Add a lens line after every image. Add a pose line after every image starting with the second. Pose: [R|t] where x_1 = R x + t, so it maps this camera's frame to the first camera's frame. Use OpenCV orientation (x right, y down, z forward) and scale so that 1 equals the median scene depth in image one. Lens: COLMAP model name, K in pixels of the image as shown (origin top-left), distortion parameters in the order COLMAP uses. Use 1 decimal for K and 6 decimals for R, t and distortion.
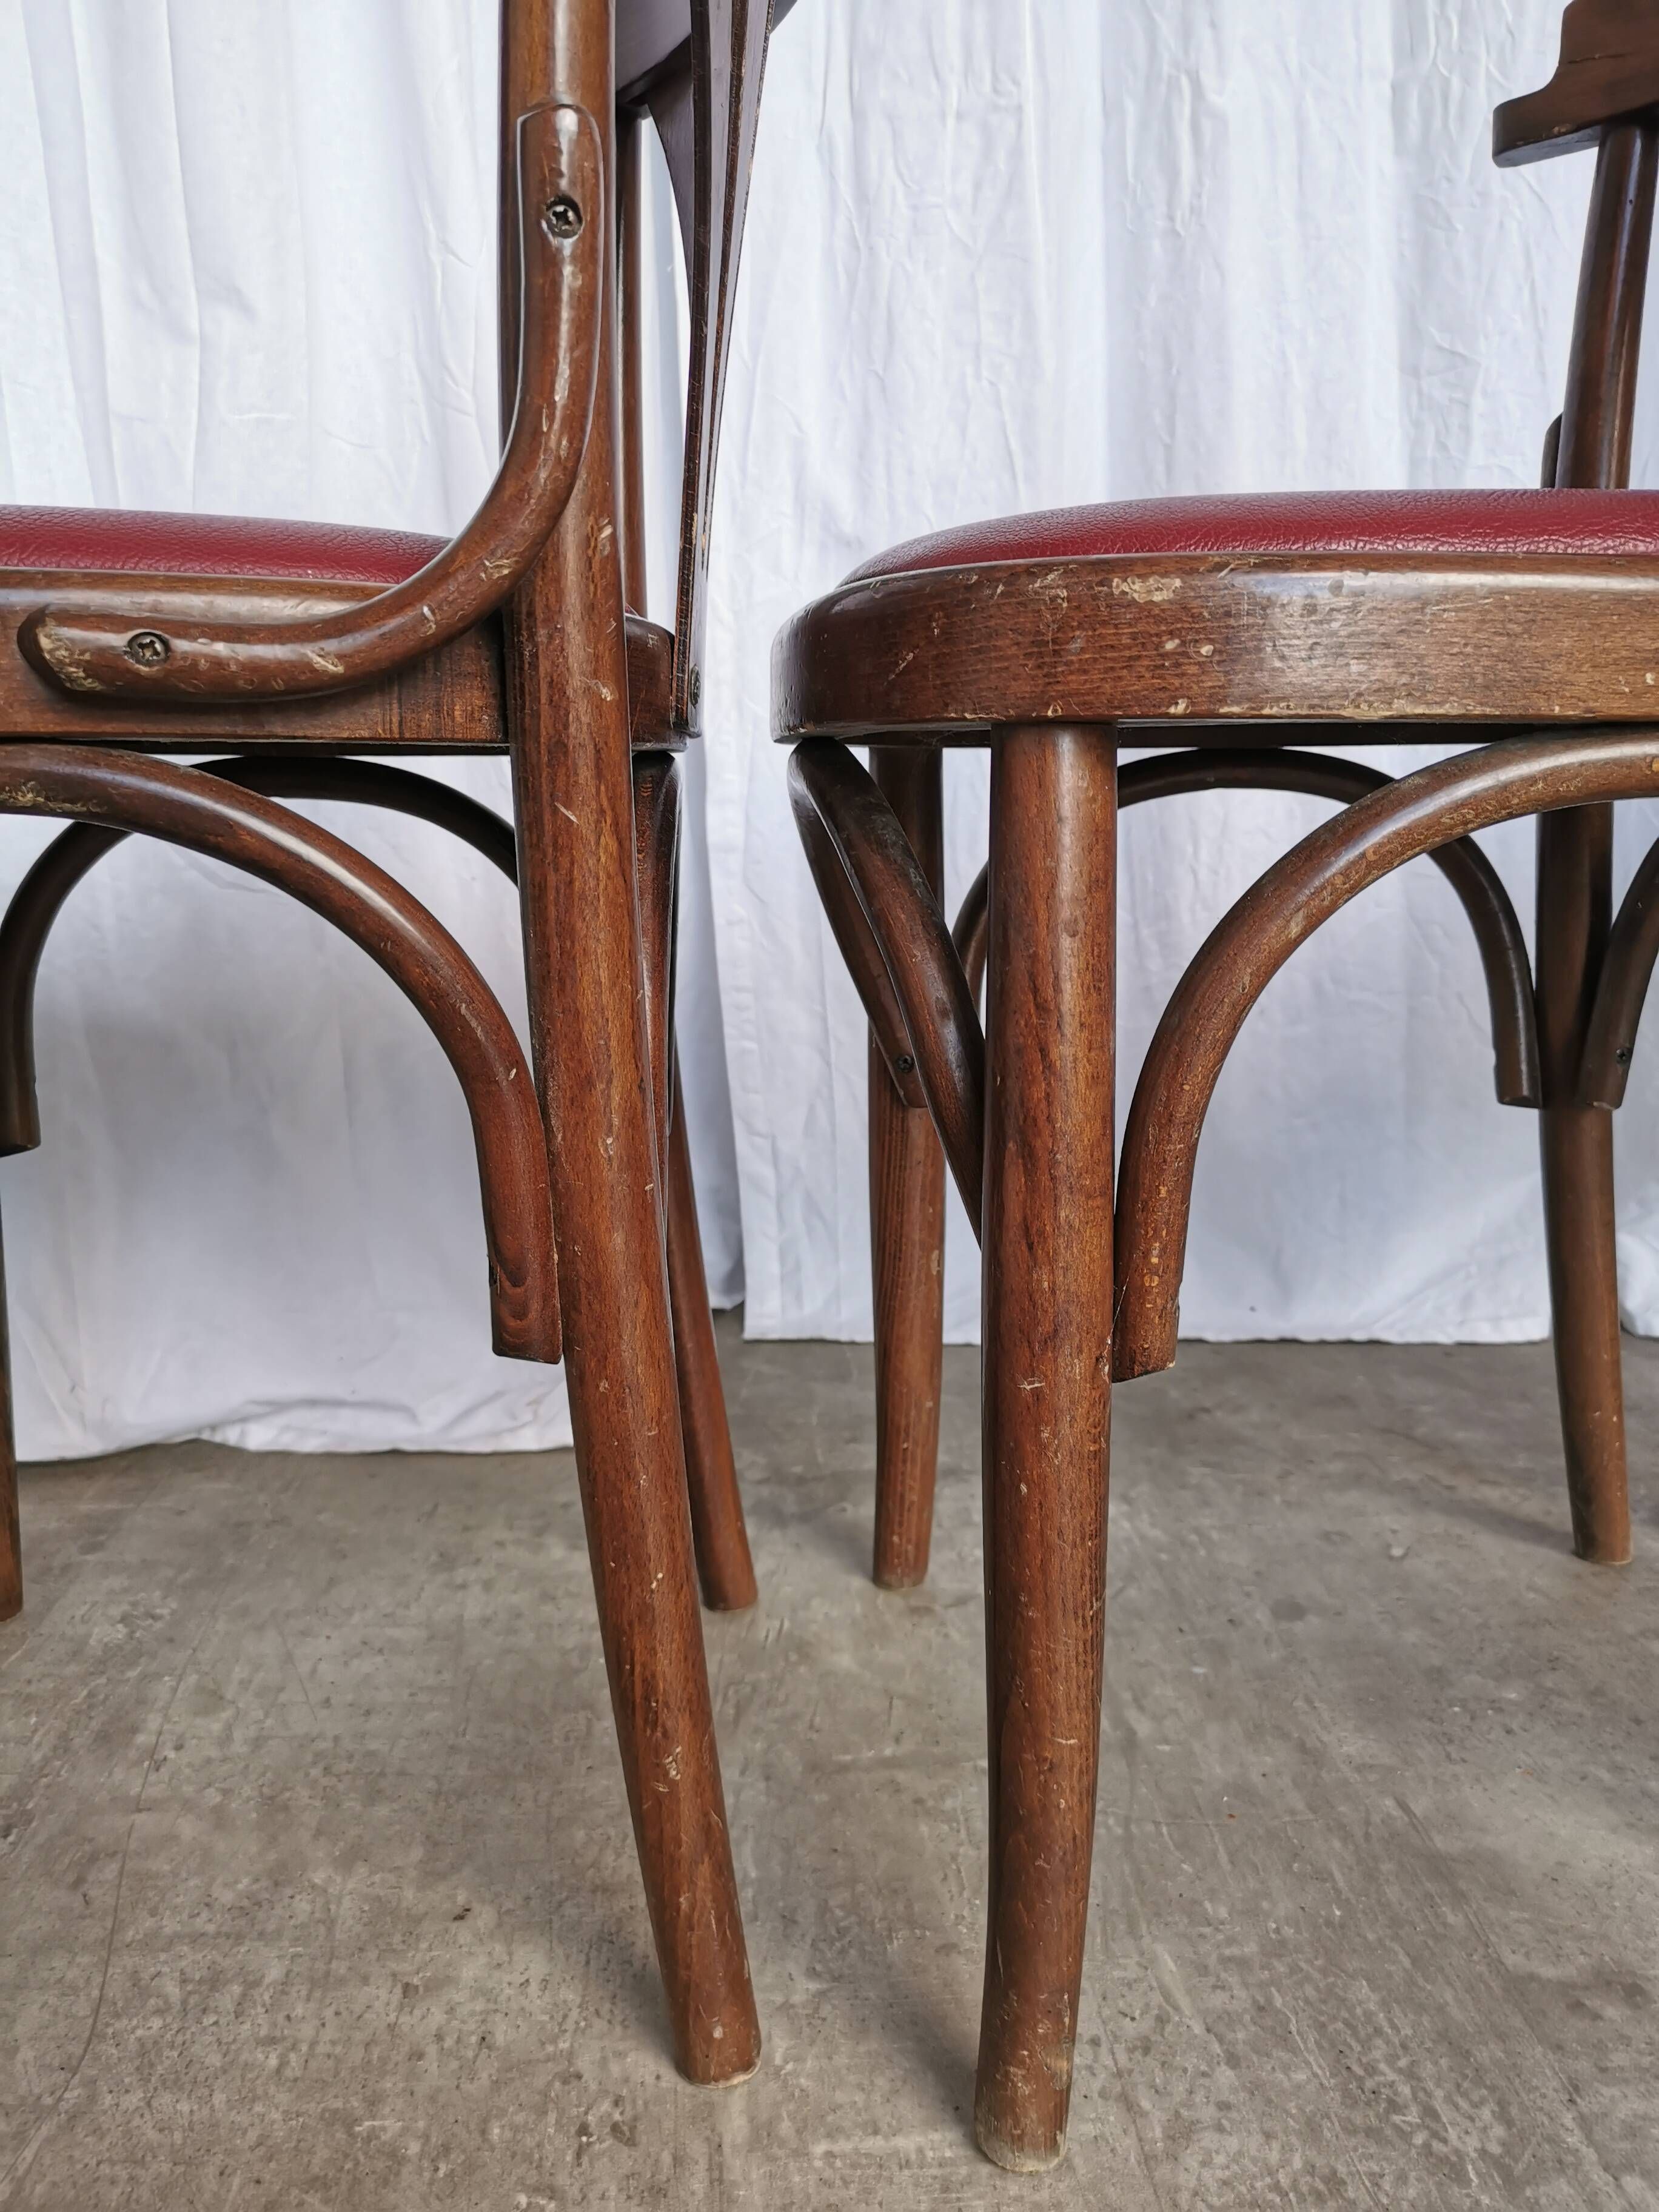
lens RADIAL K [[1742.2, 0, 835.4], [0, 1742.2, 1100.6], [0, 0, 1]] dist [0.037066, -0.050460]
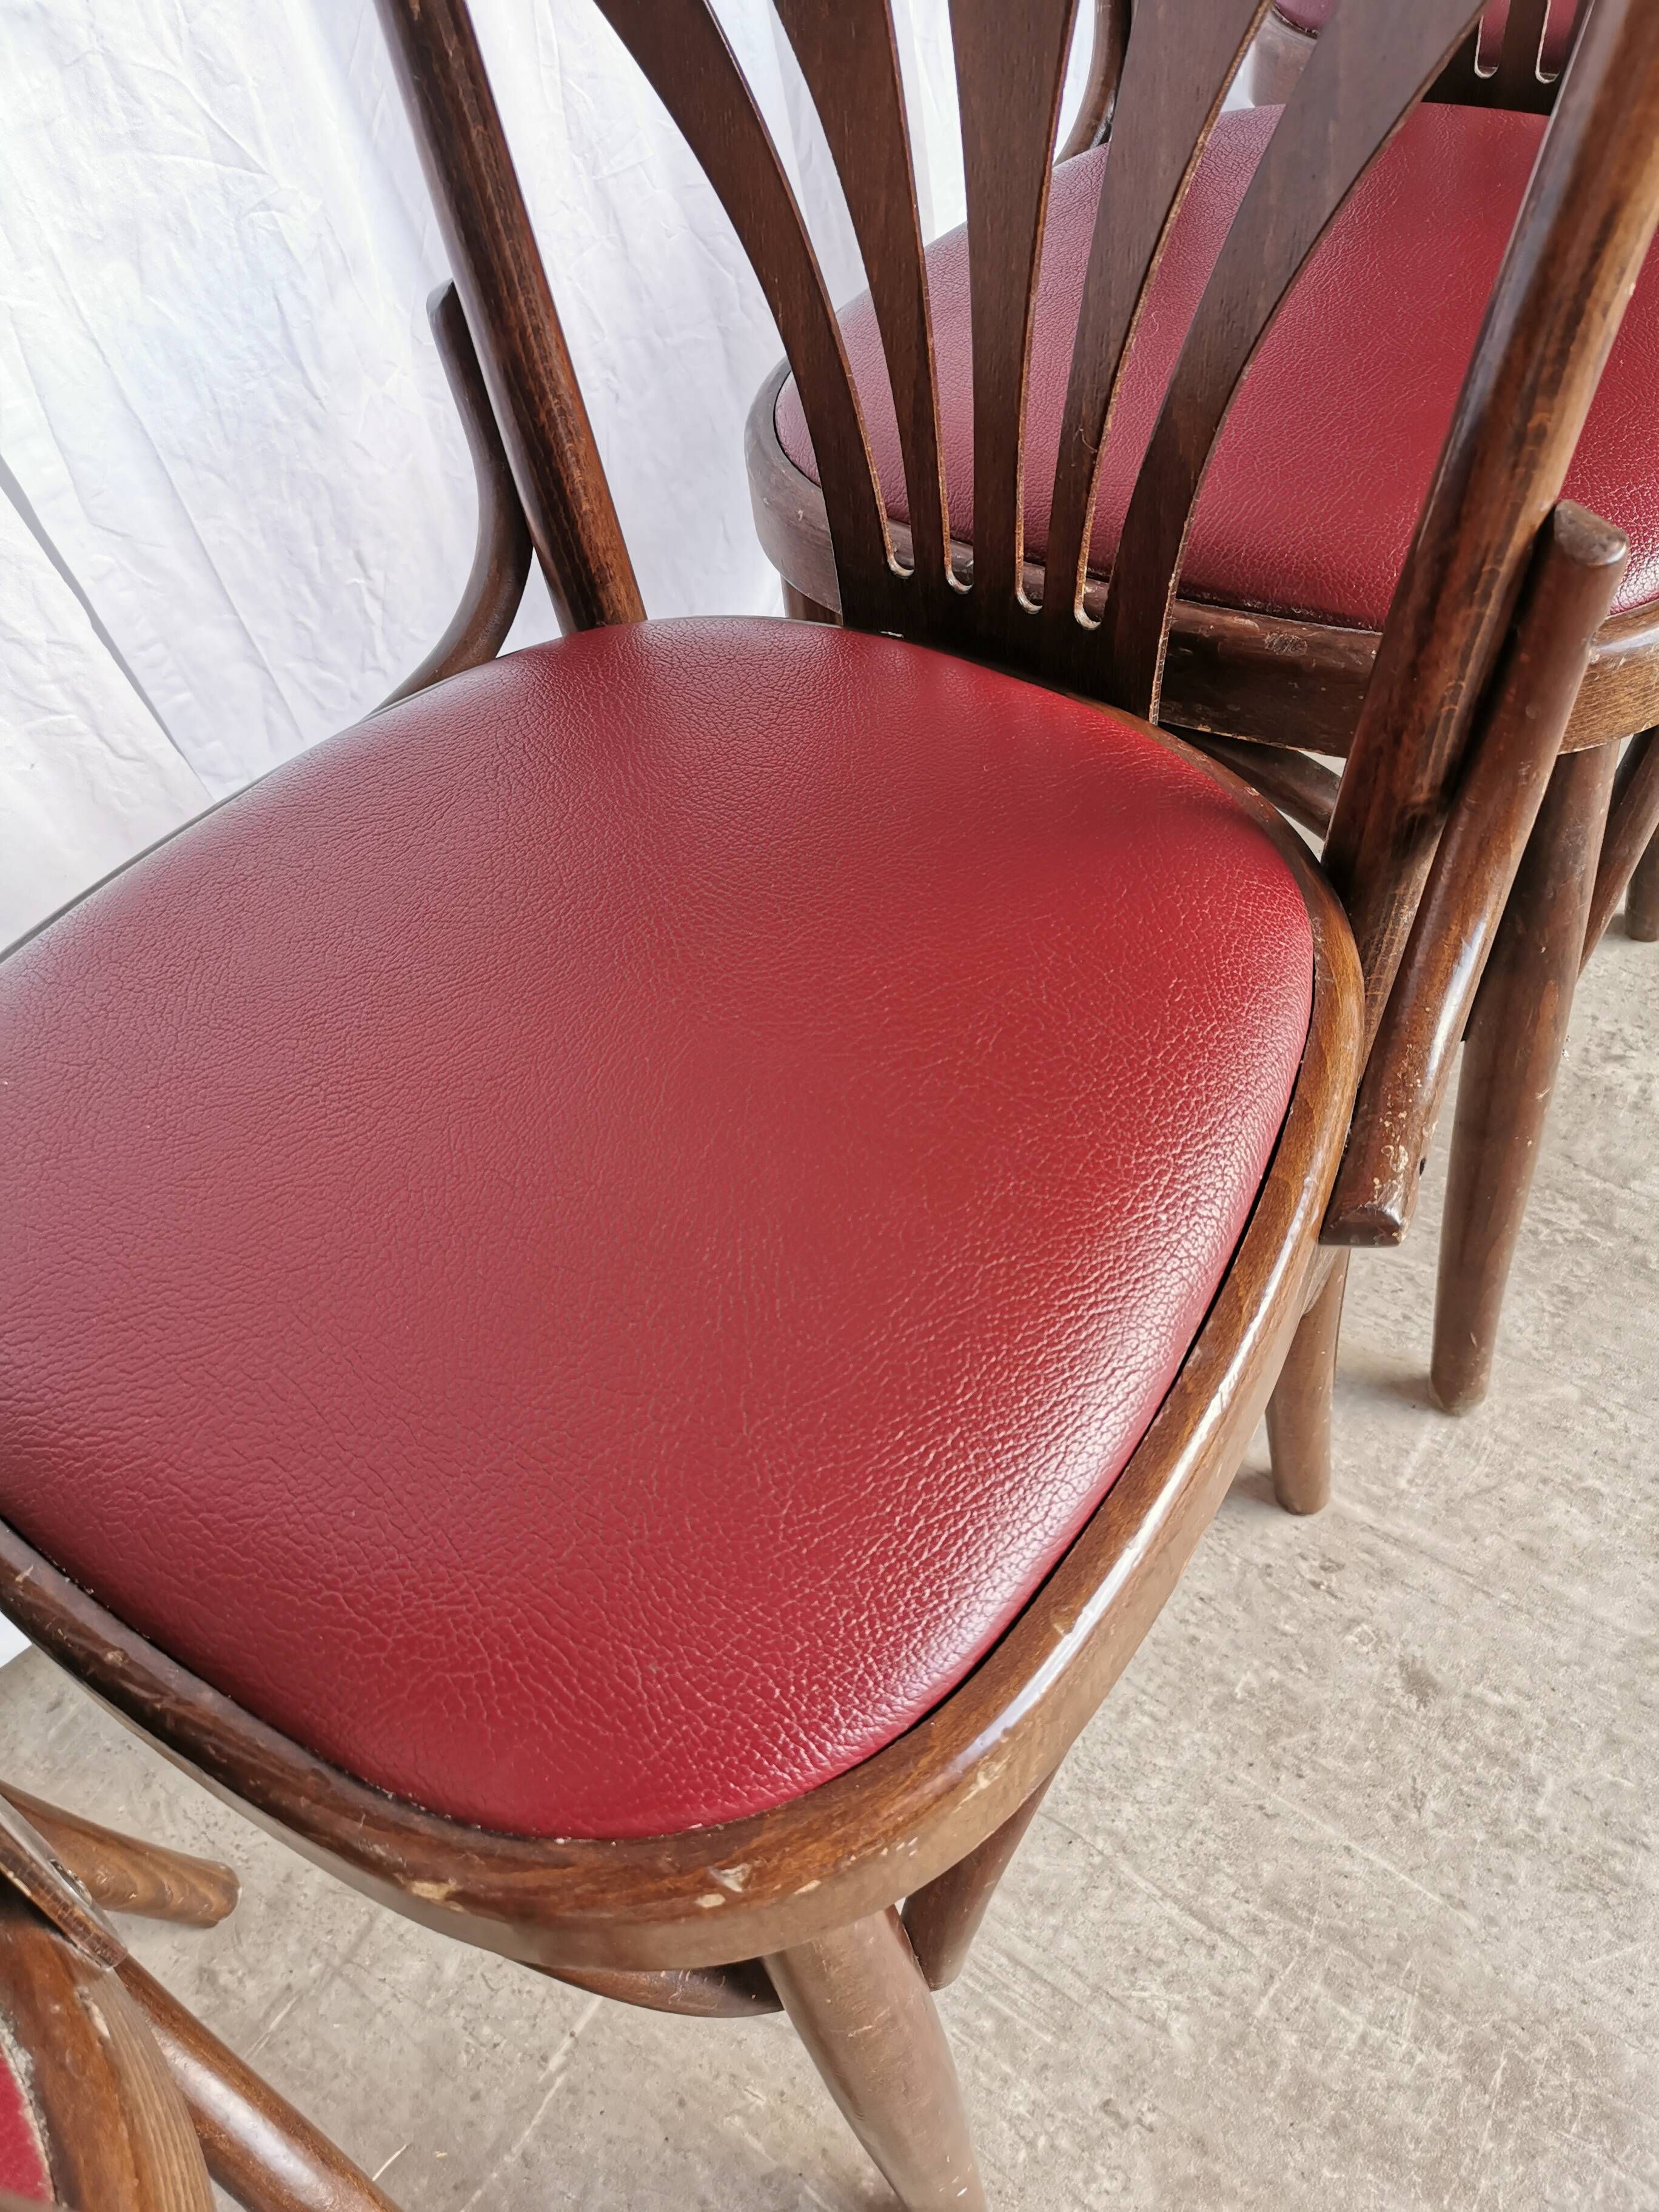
lens RADIAL K [[1742.2, 0, 852.5], [0, 1742.2, 1088.4], [0, 0, 1]] dist [0.037066, -0.050460]
pose [[0.626460, -0.627862, 0.461884, -0.568214], [0.247449, 0.722120, 0.645996, -0.573648], [-0.739132, -0.290398, 0.607744, 0.317094]]
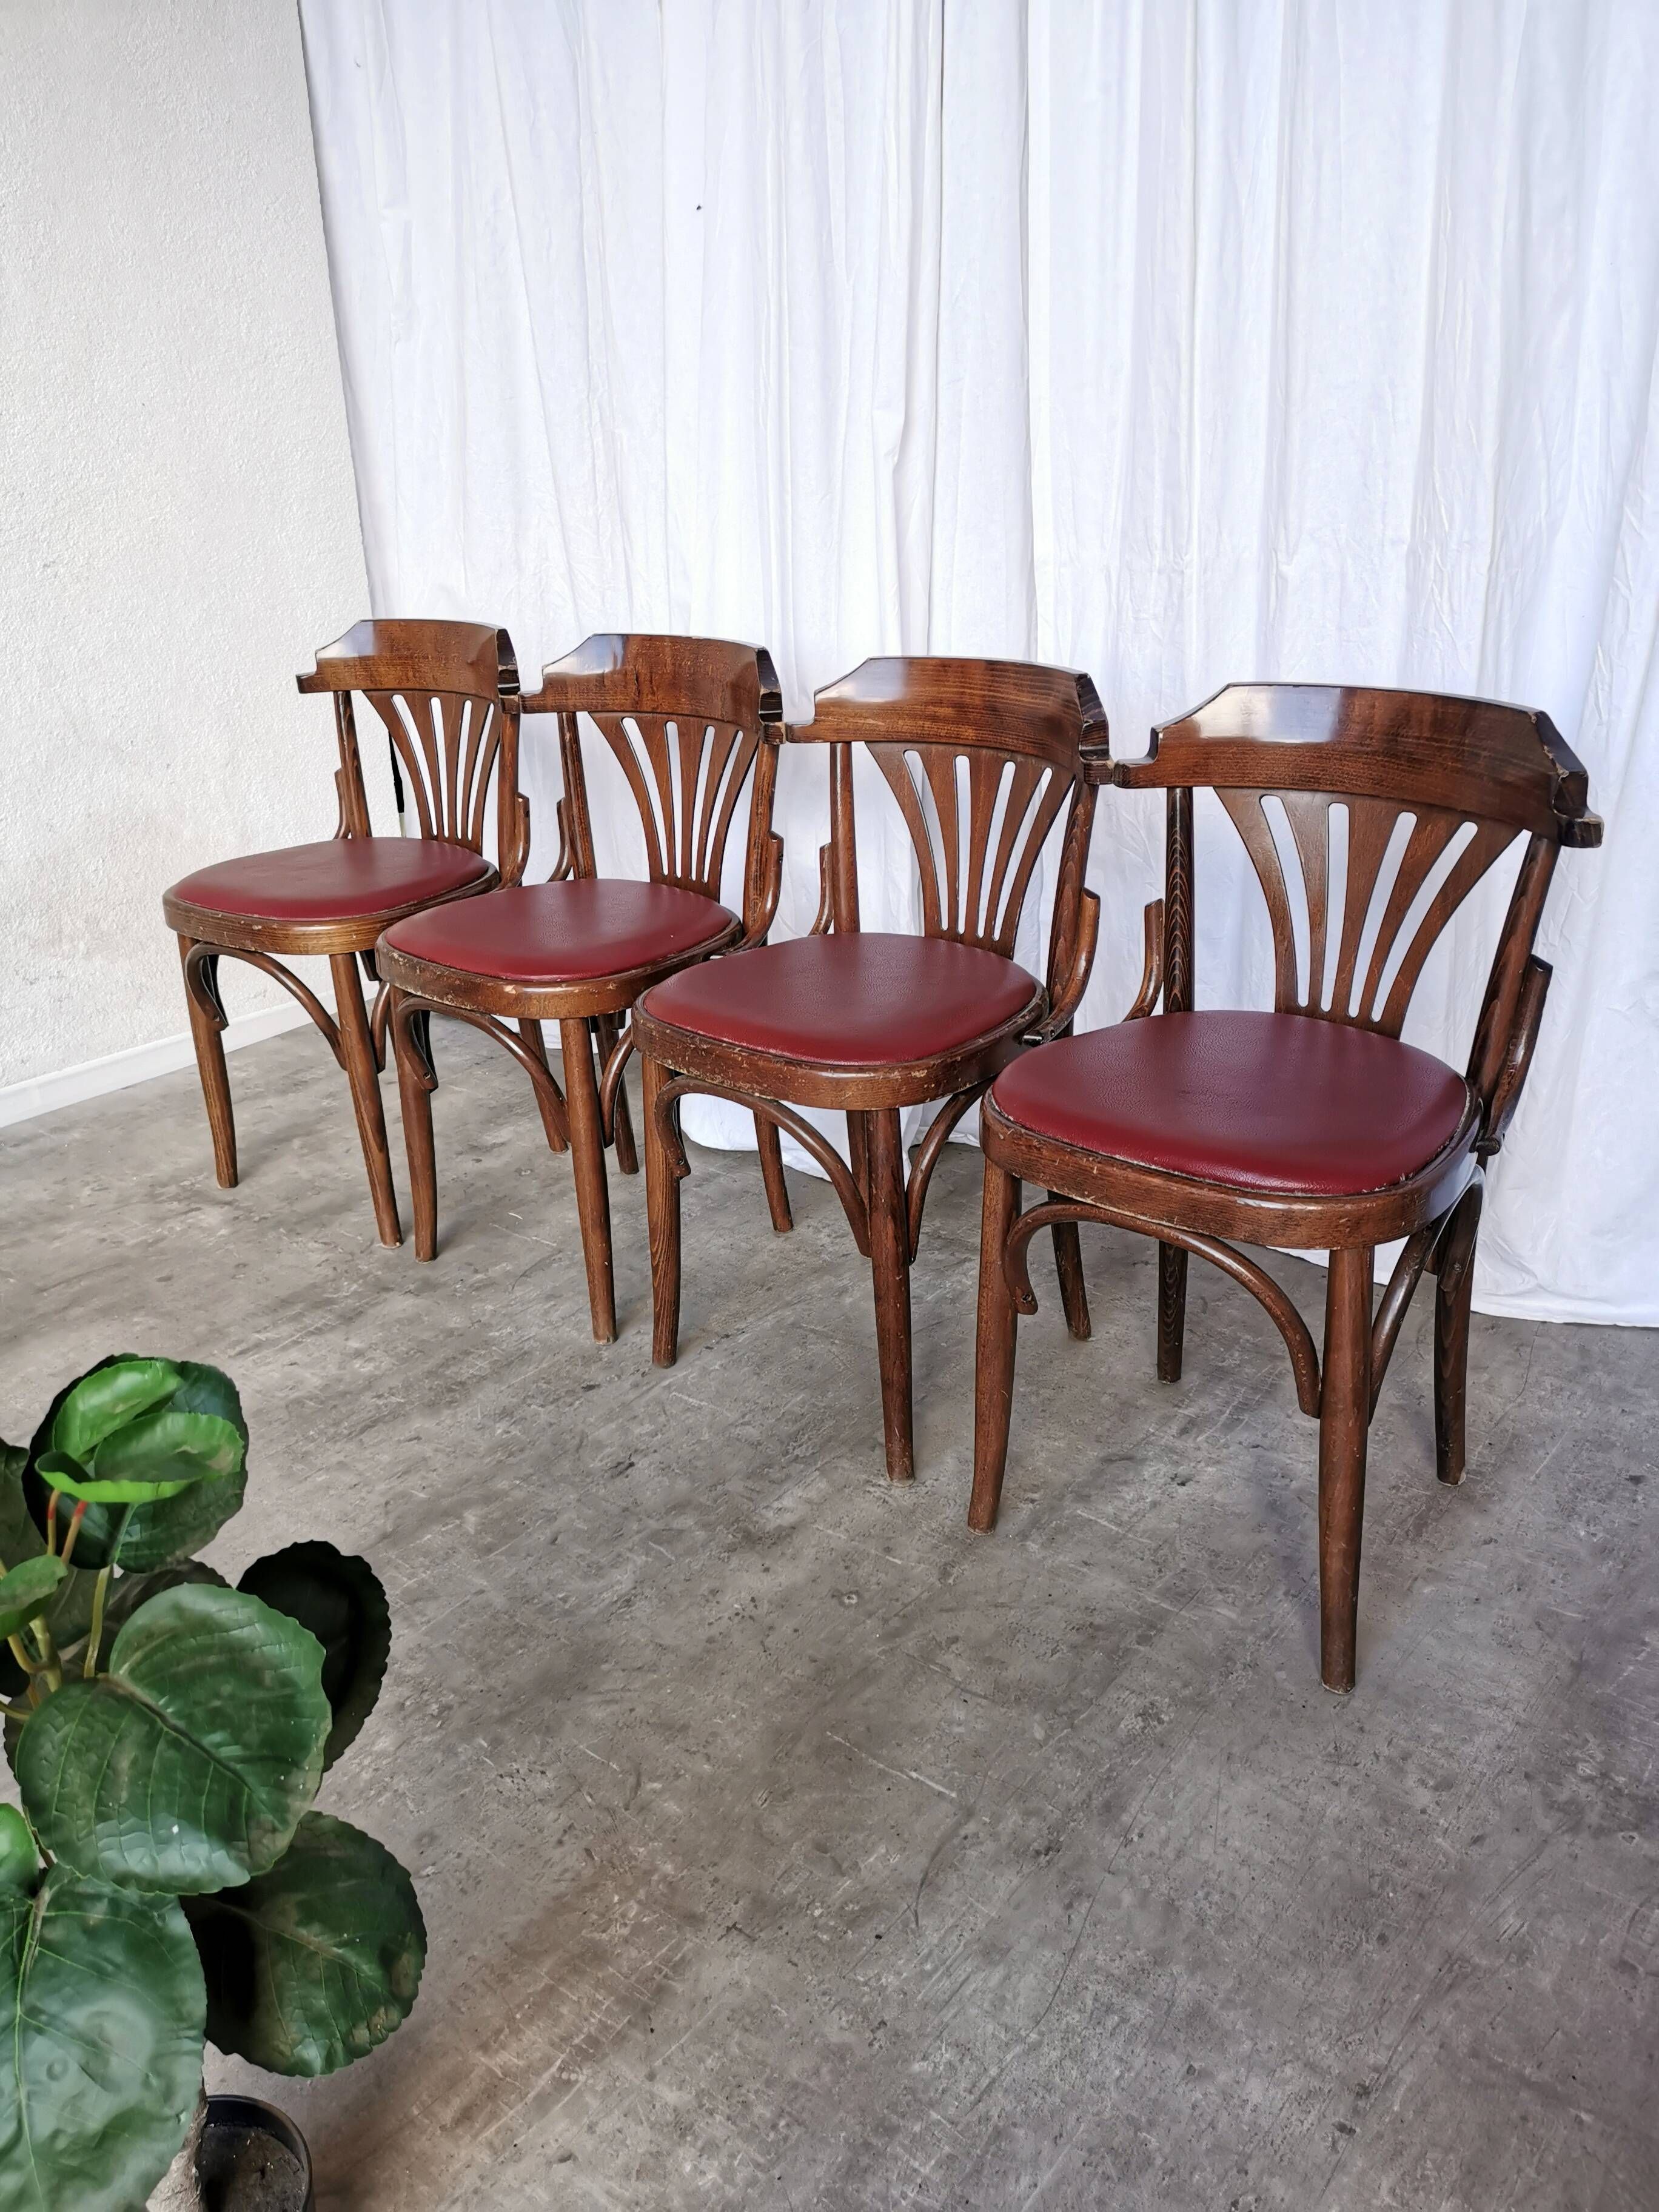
lens RADIAL K [[1742.2, 0, 803.9], [0, 1742.2, 1127.2], [0, 0, 1]] dist [0.037066, -0.050460]
pose [[0.733578, 0.241145, -0.635384, 1.626491], [-0.093731, 0.961896, 0.256849, -0.635942], [0.673111, -0.128863, 0.728228, -0.993162]]
